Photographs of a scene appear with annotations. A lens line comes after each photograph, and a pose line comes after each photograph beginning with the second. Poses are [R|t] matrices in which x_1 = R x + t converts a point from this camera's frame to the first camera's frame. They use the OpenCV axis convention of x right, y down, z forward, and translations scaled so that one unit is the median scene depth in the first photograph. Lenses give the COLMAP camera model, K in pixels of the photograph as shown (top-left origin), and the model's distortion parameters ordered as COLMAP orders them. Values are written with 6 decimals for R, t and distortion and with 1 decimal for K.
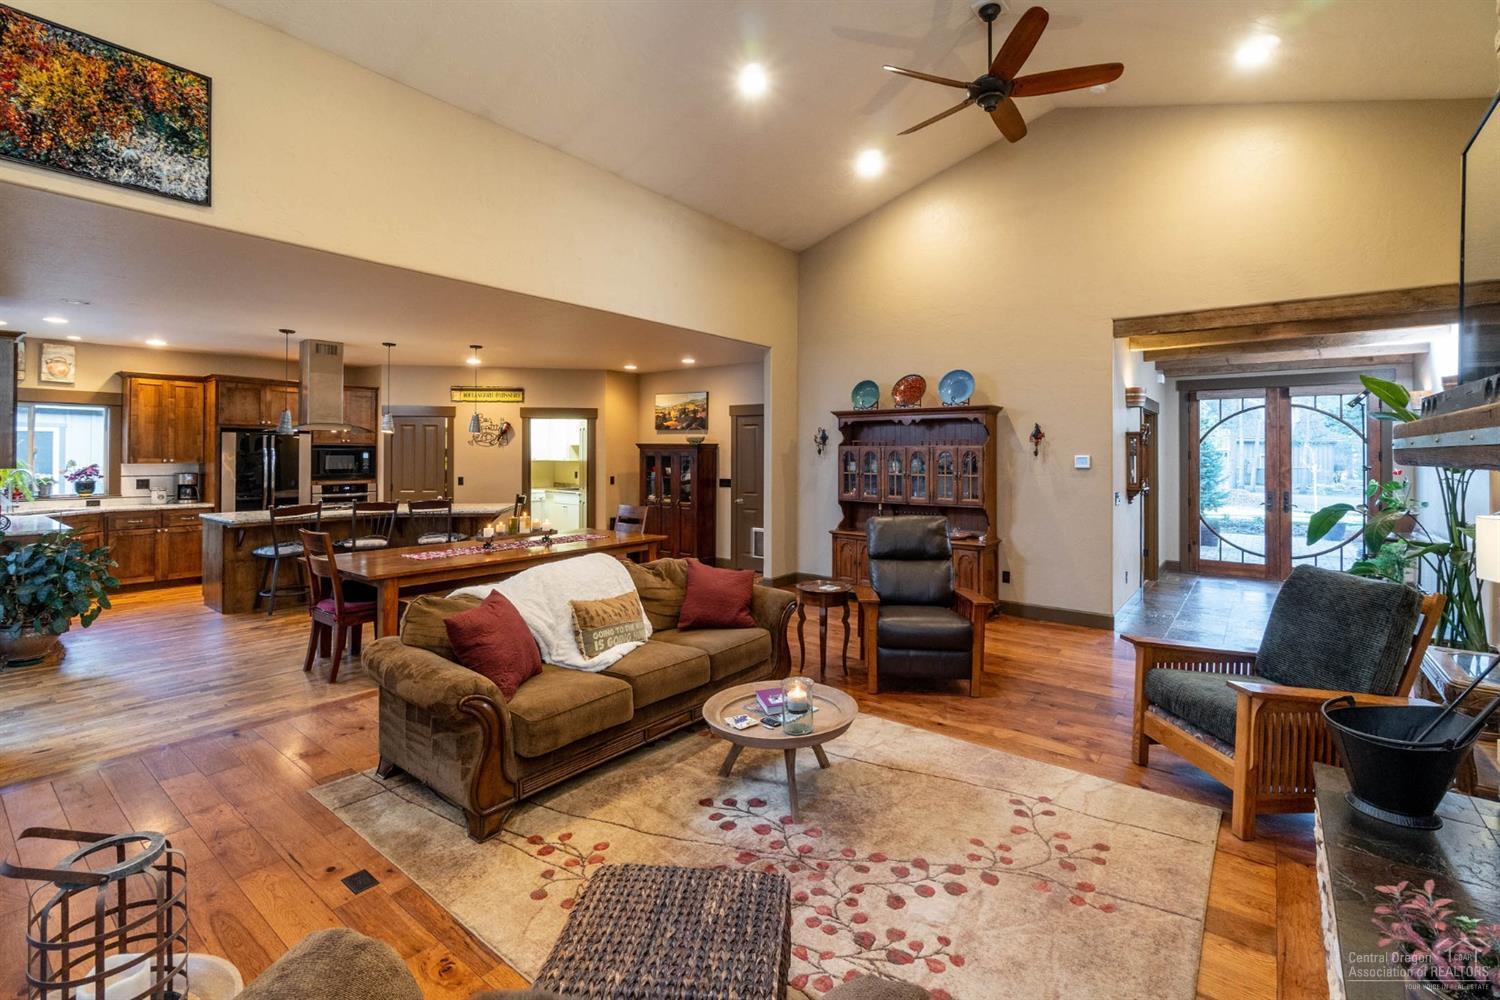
lens RADIAL K [[656.9, 0, 750.4], [0, 656.9, 448.0], [0, 0, 1]] dist [-0.000157, 0.000547]
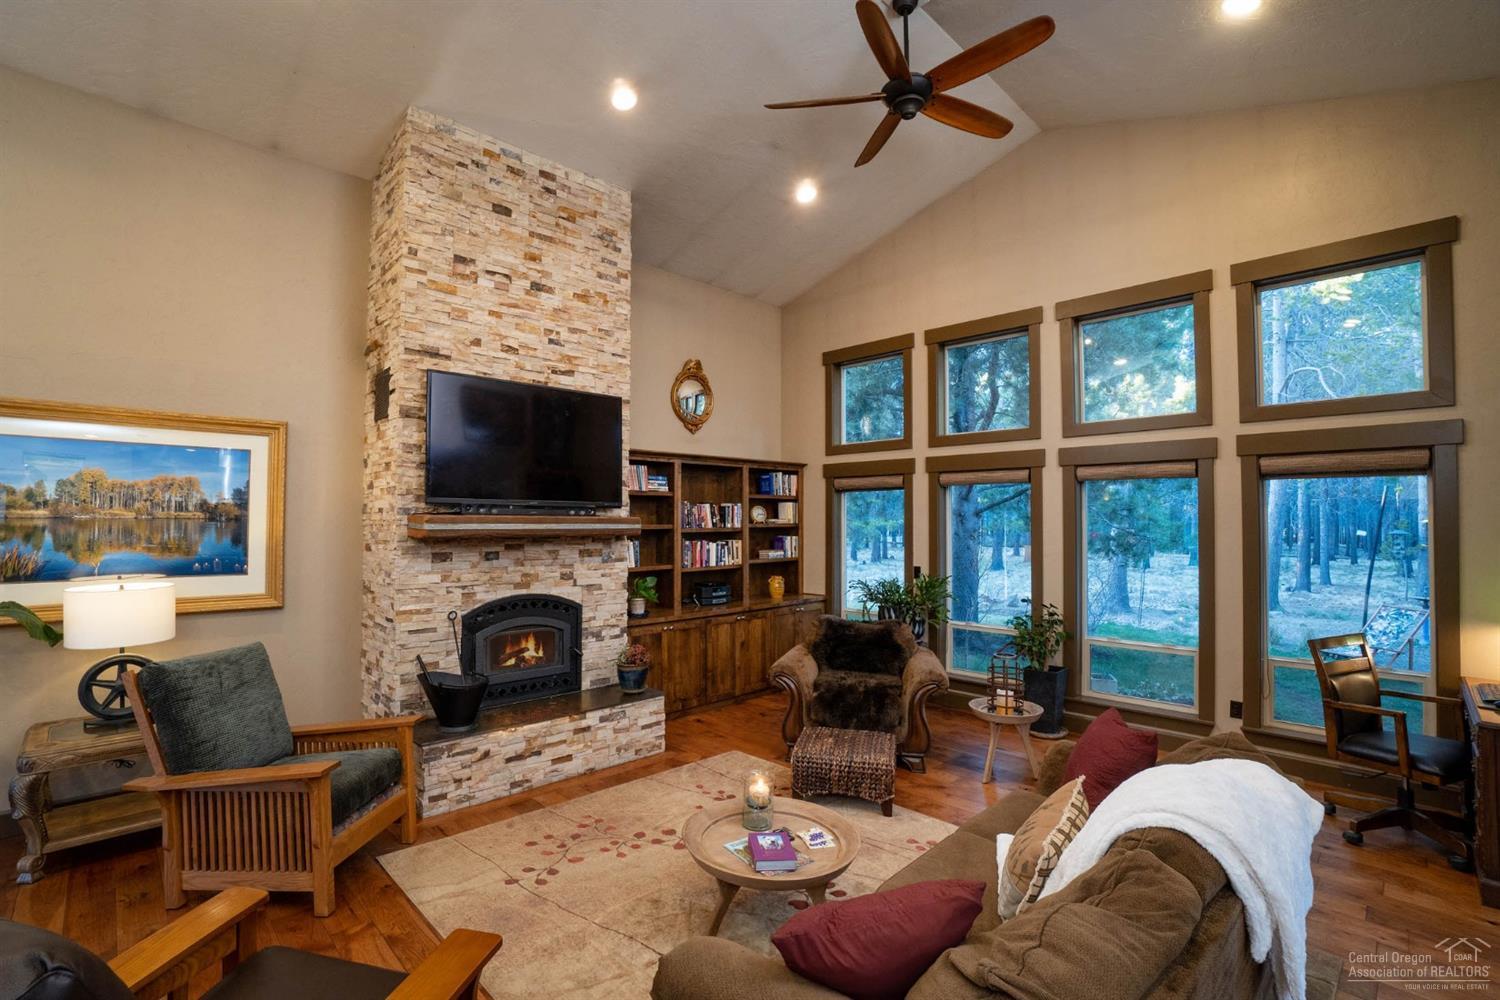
lens RADIAL K [[675.2, 0, 746.1], [0, 675.2, 509.5], [0, 0, 1]] dist [-0.051344, 0.000484]
pose [[-0.992790, -0.005427, 0.119740, -0.028539], [-0.008643, 0.999615, -0.026361, -0.009341], [-0.119551, -0.027206, -0.992455, 2.168594]]
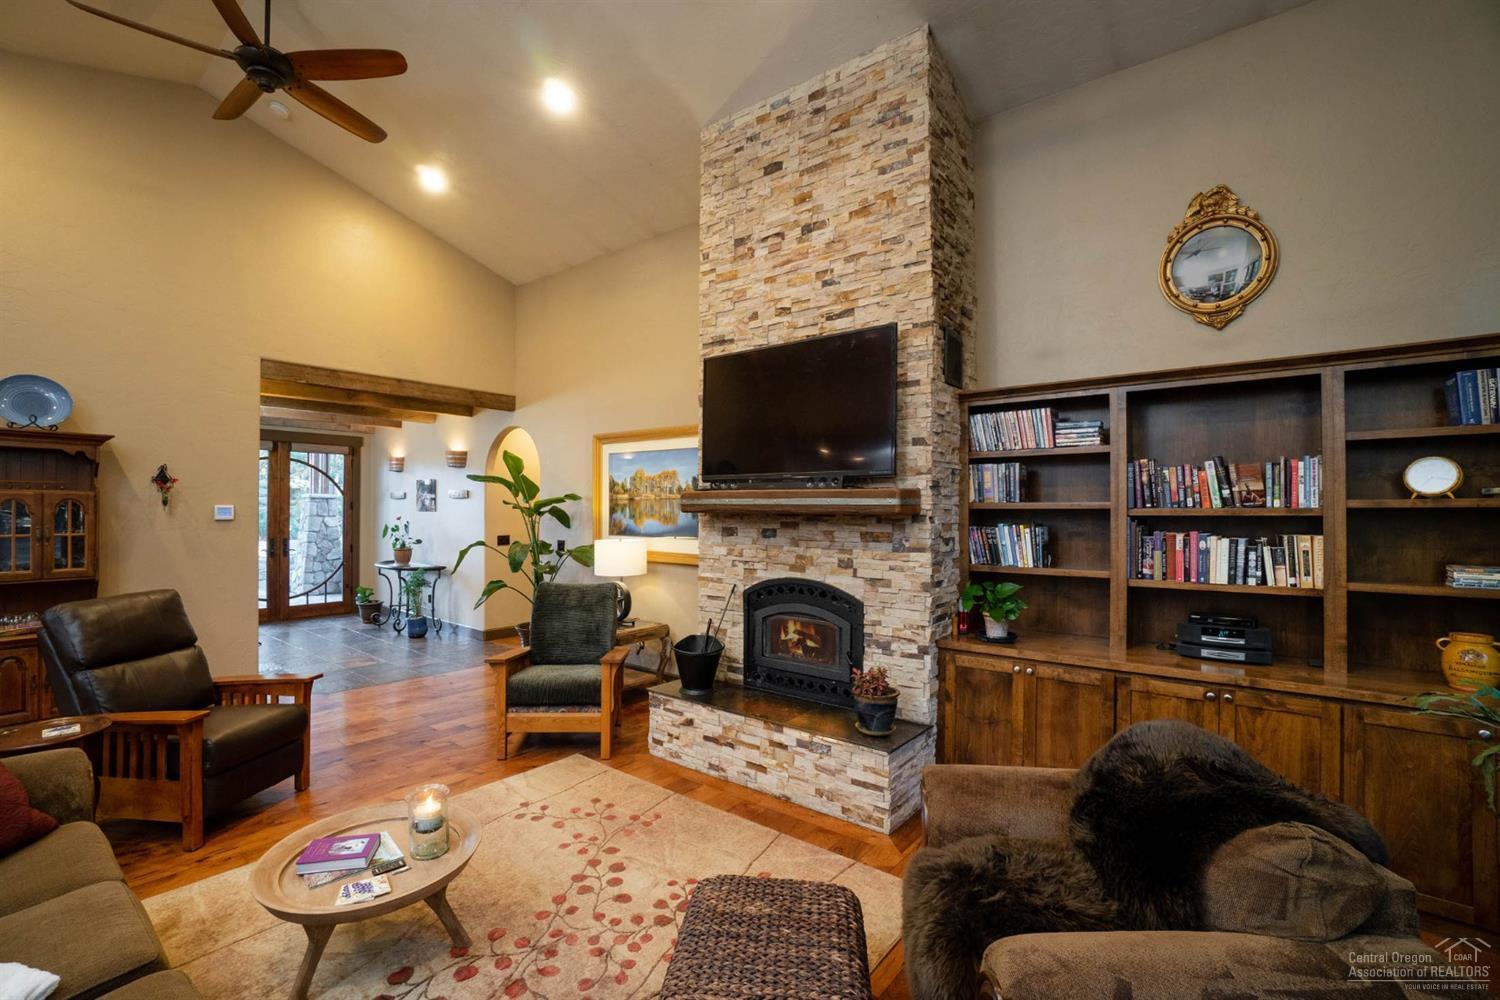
lens RADIAL K [[675.2, 0, 746.1], [0, 675.2, 509.5], [0, 0, 1]] dist [-0.051344, 0.000484]
pose [[0.005858, -0.005011, 0.999970, -0.790334], [-0.016051, 0.999858, 0.005104, 0.003452], [-0.999854, -0.016080, 0.005777, 0.672653]]
